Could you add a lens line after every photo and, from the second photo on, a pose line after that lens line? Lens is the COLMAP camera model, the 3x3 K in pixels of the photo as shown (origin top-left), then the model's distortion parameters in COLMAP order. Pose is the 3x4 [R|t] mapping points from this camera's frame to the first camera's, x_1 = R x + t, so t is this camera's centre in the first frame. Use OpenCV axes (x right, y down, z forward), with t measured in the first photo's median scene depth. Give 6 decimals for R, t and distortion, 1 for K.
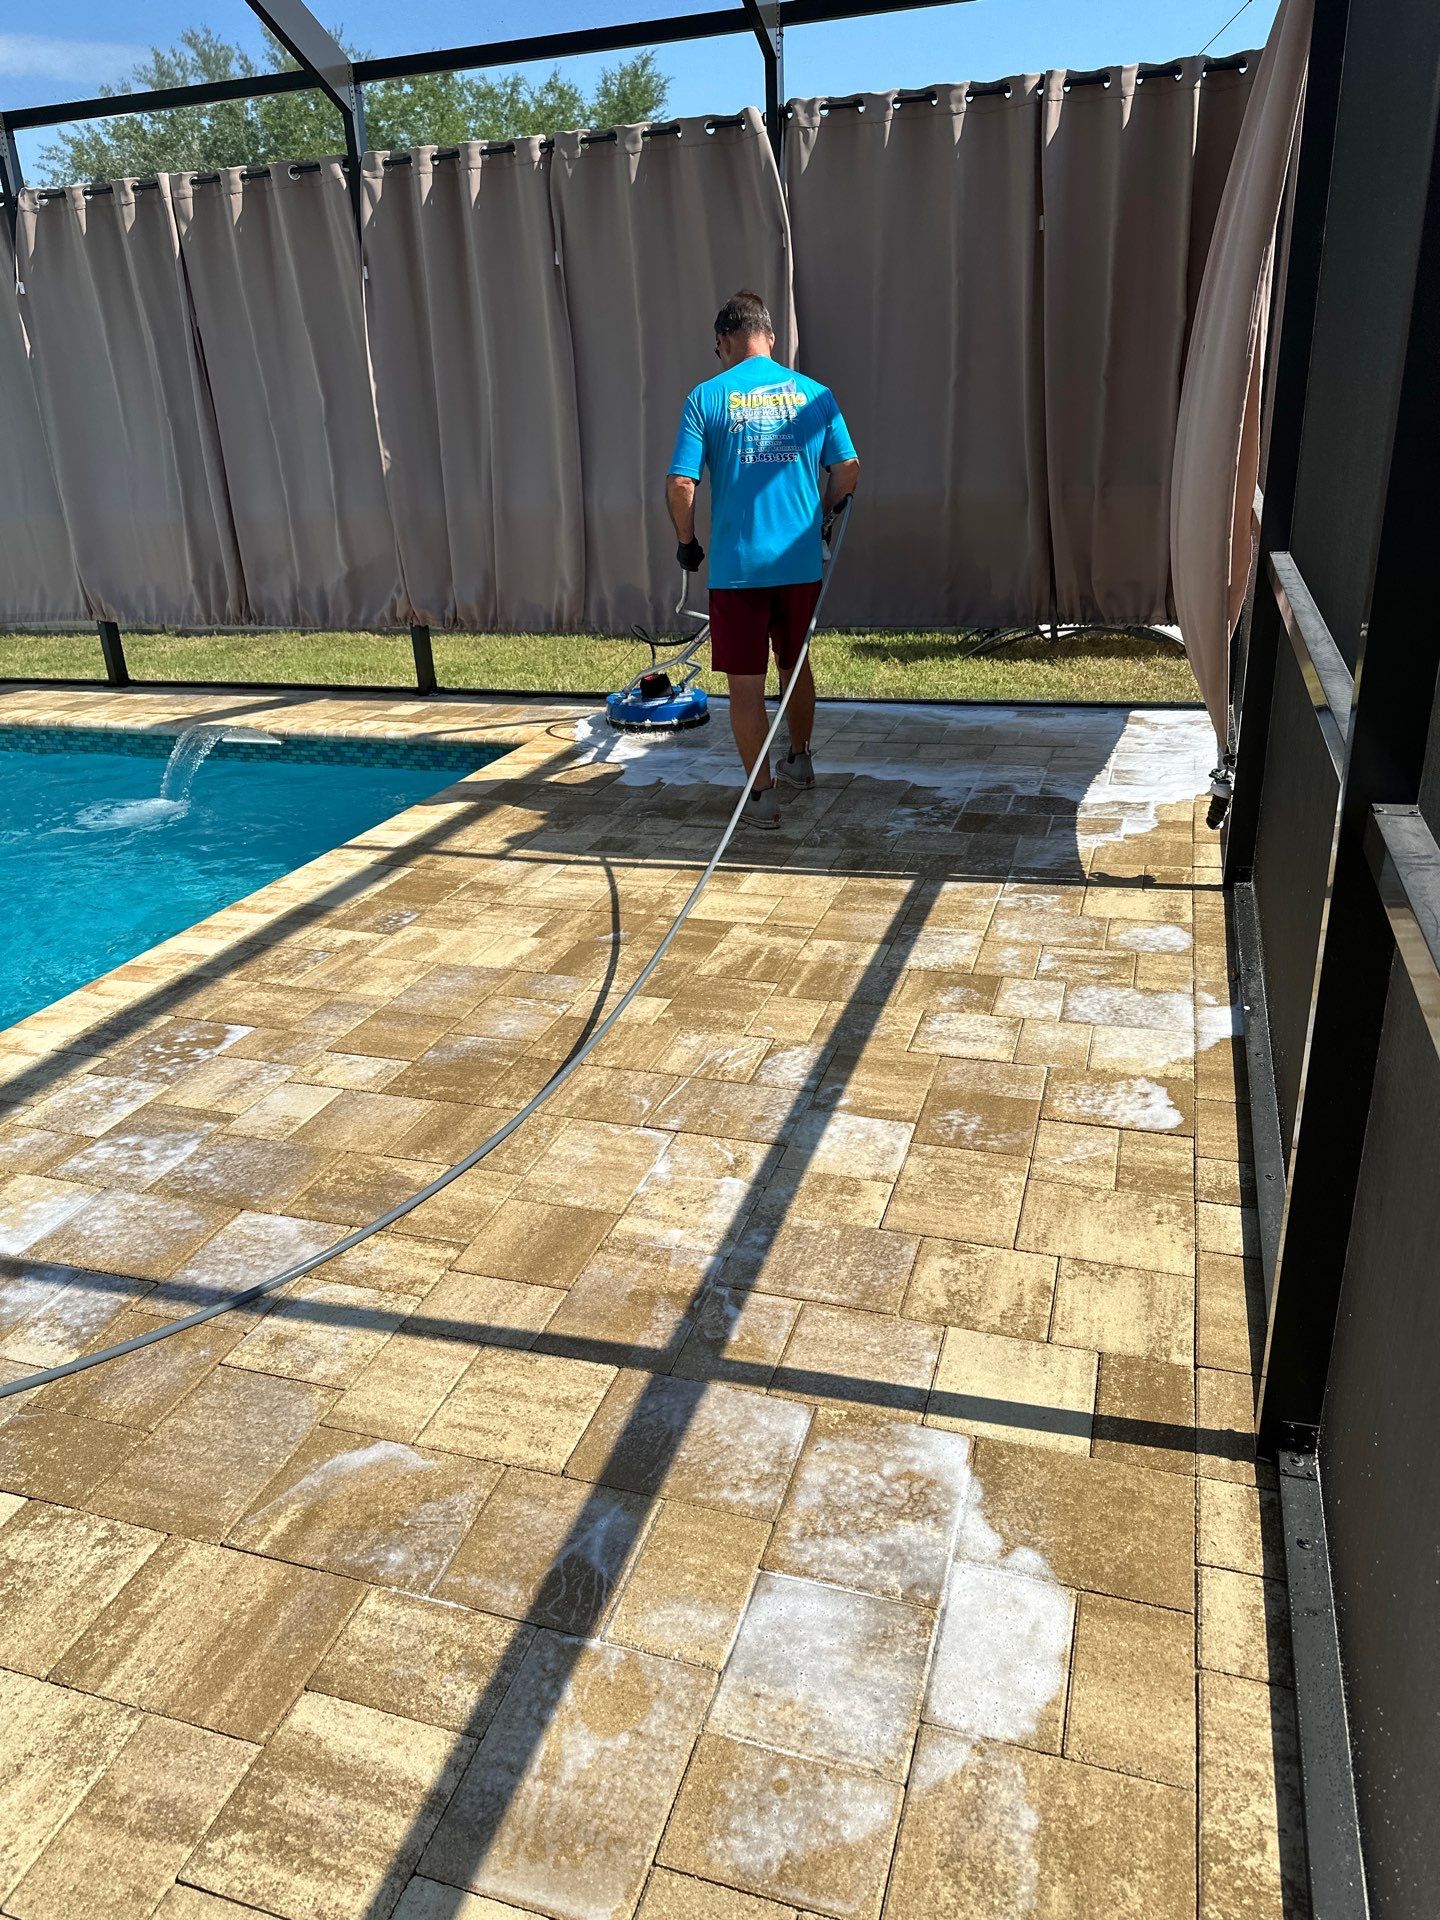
lens RADIAL K [[1328.5, 0, 720.9], [0, 1328.5, 944.7], [0, 0, 1]] dist [0.104554, -0.120415]
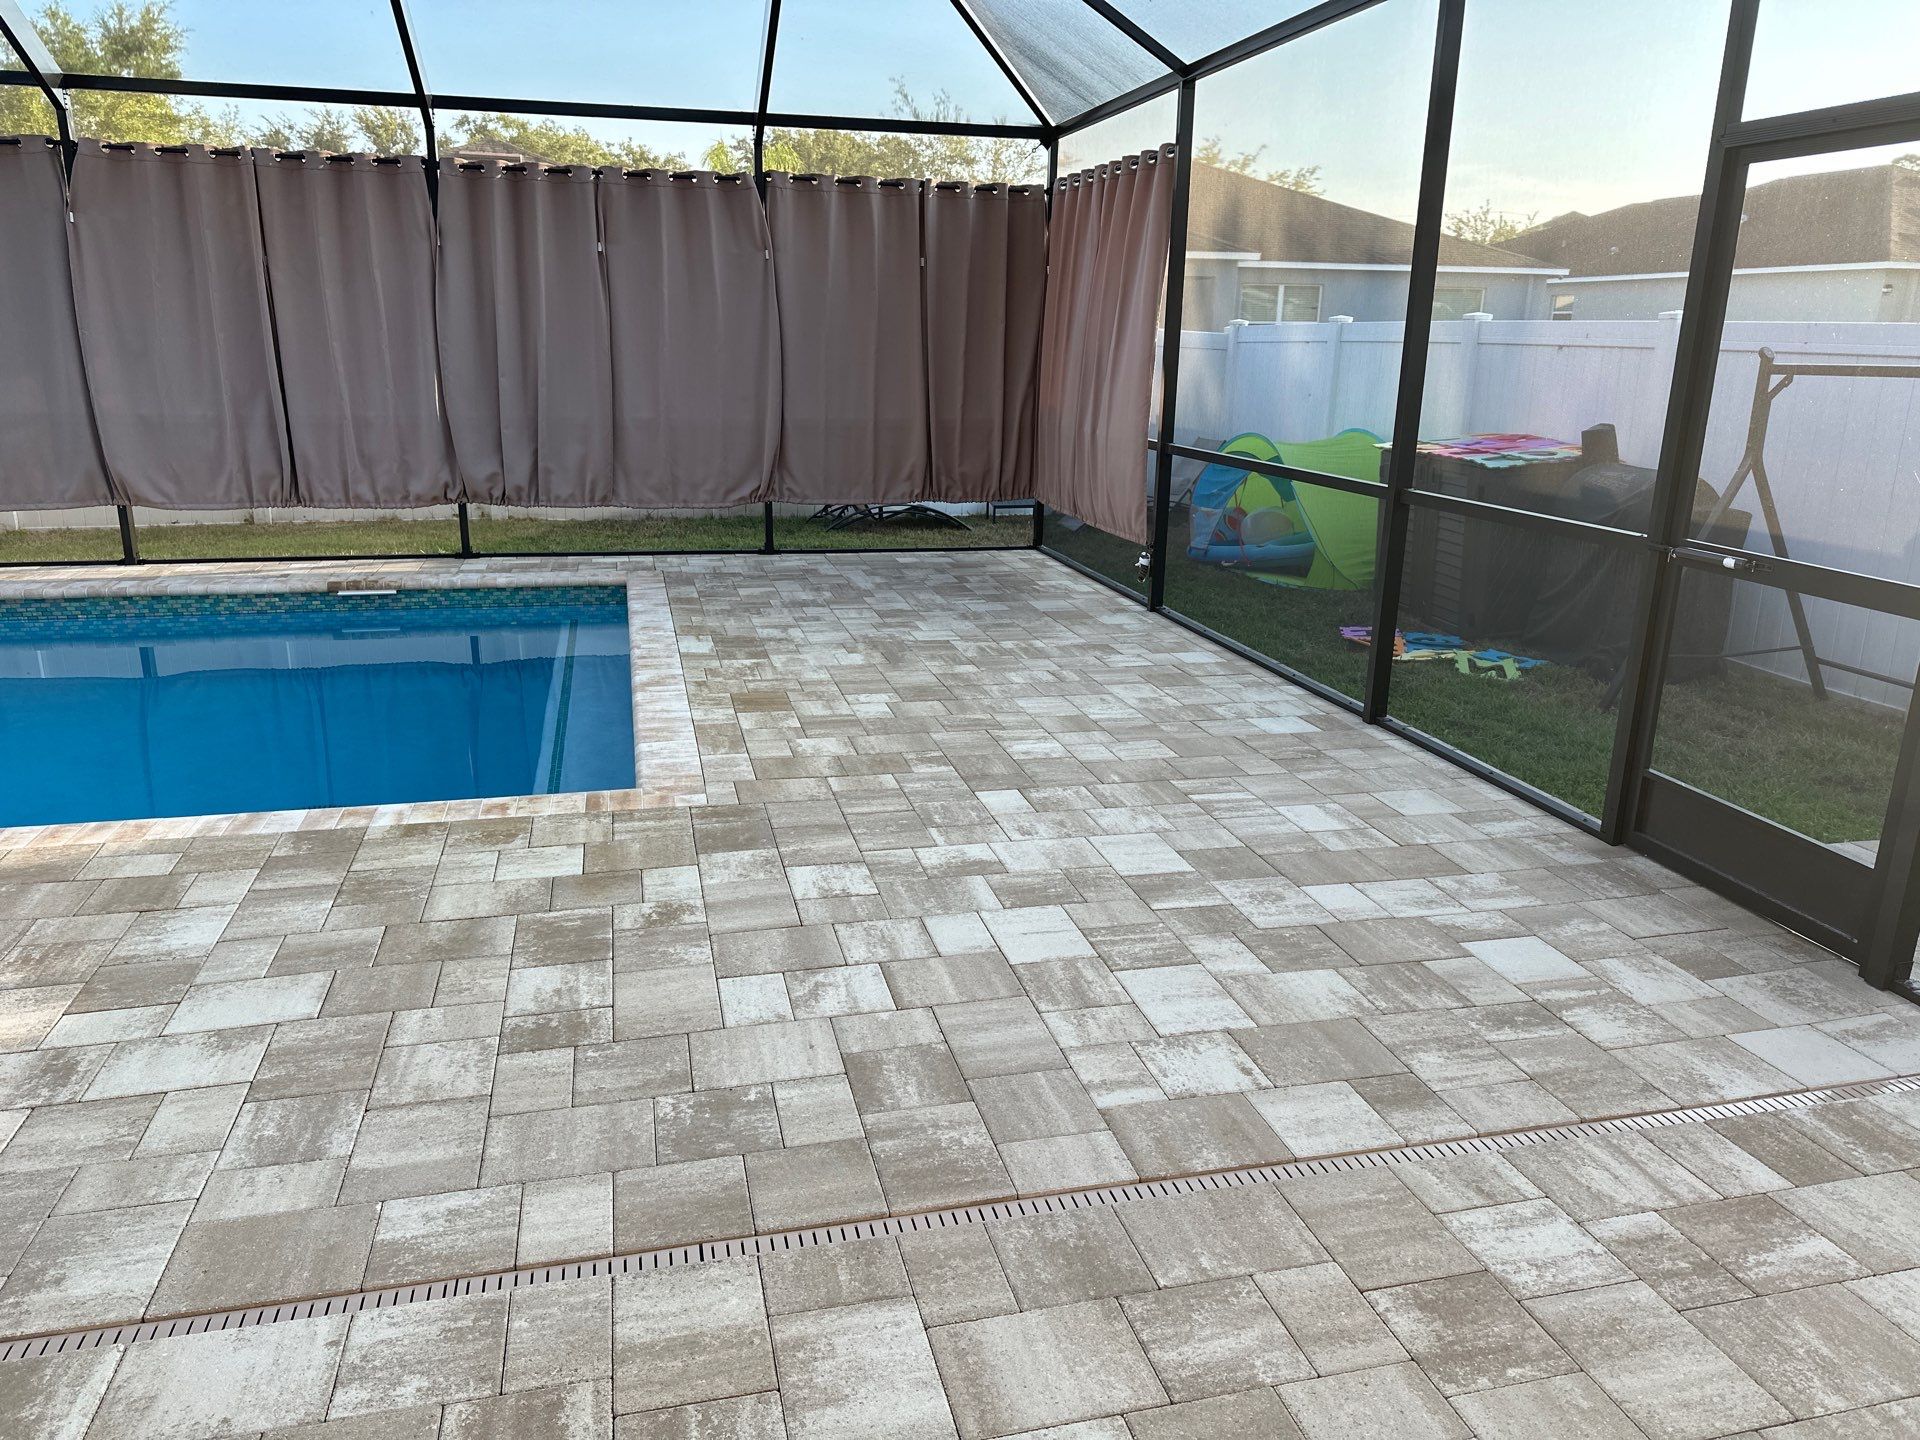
lens RADIAL K [[1328.5, 0, 960.0], [0, 1328.5, 720.0], [0, 0, 1]] dist [0.104554, -0.120415]
pose [[0.843827, -0.087957, 0.529357, -1.318877], [0.151401, 0.985421, -0.077607, 0.326969], [-0.514814, 0.145632, 0.844842, -0.693067]]
